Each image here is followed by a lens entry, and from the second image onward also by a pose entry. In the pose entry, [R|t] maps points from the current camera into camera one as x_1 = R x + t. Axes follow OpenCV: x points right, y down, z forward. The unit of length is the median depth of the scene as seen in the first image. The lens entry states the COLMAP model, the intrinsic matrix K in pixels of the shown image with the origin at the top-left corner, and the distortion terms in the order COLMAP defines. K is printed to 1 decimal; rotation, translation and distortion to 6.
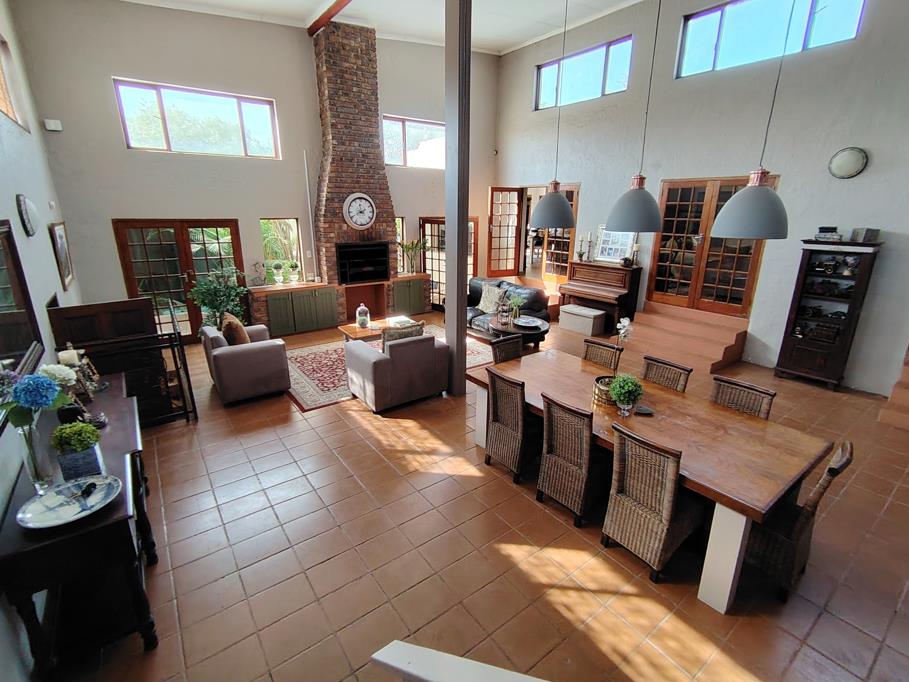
lens RADIAL K [[429.7, 0, 453.4], [0, 429.7, 334.5], [0, 0, 1]] dist [0.002307, 0.000826]
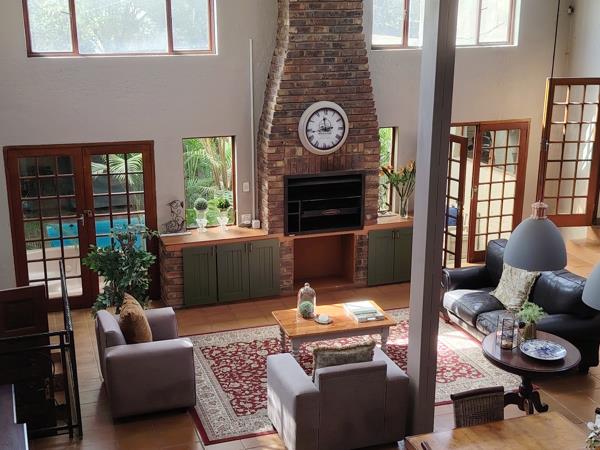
lens RADIAL K [[851.4, 0, 300.0], [0, 851.4, 225.0], [0, 0, 1]] dist [0.125243, 0.011935]
pose [[0.954876, 0.082548, -0.285301, 0.140438], [-0.082705, 0.996507, 0.011519, -0.158610], [0.285256, 0.012596, 0.958369, -0.276555]]
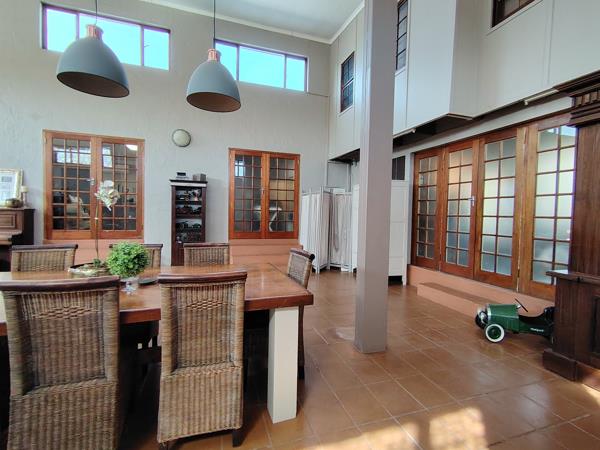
lens RADIAL K [[283.6, 0, 299.3], [0, 283.6, 220.7], [0, 0, 1]] dist [0.002307, 0.000826]
pose [[0.316530, -0.020934, 0.948351, -0.008252], [0.251209, 0.965911, -0.062524, 0.077484], [-0.914715, 0.258025, 0.310999, 0.221821]]
